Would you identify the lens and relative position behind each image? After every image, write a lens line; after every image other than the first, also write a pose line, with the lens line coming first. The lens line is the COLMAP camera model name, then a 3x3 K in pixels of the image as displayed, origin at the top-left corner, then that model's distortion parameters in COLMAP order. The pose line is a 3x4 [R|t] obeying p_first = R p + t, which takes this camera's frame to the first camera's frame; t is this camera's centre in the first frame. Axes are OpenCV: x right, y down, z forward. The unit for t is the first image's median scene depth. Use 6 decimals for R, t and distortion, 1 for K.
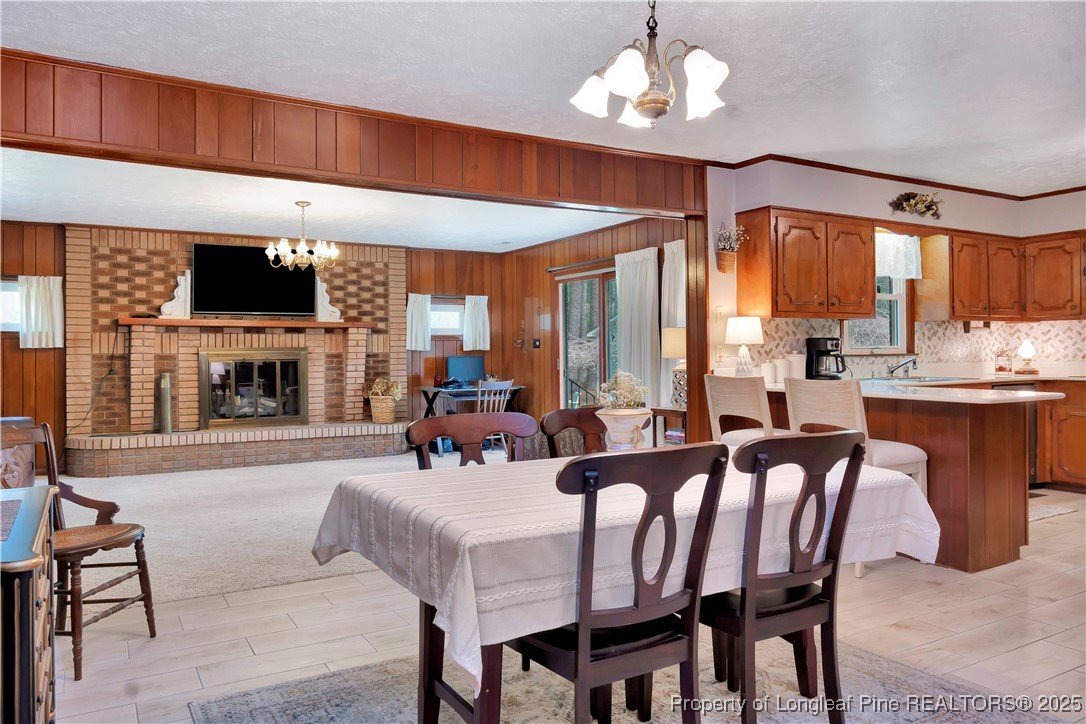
lens RADIAL K [[781.9, 0, 541.3], [0, 781.9, 351.3], [0, 0, 1]] dist [-0.001582, -0.003230]
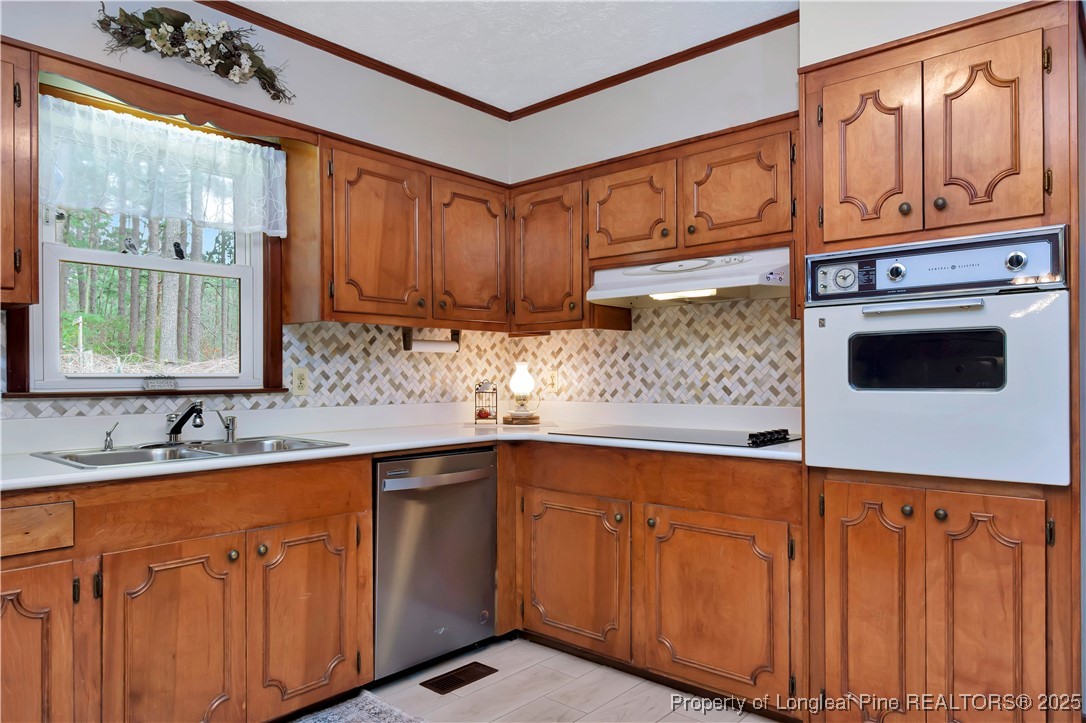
lens RADIAL K [[704.6, 0, 568.5], [0, 704.6, 375.2], [0, 0, 1]] dist [0.000763, -0.000893]
pose [[0.943847, 0.005815, 0.330332, 0.477948], [-0.005550, 0.999983, -0.001747, -0.005760], [-0.330337, -0.000184, 0.943863, 0.490166]]
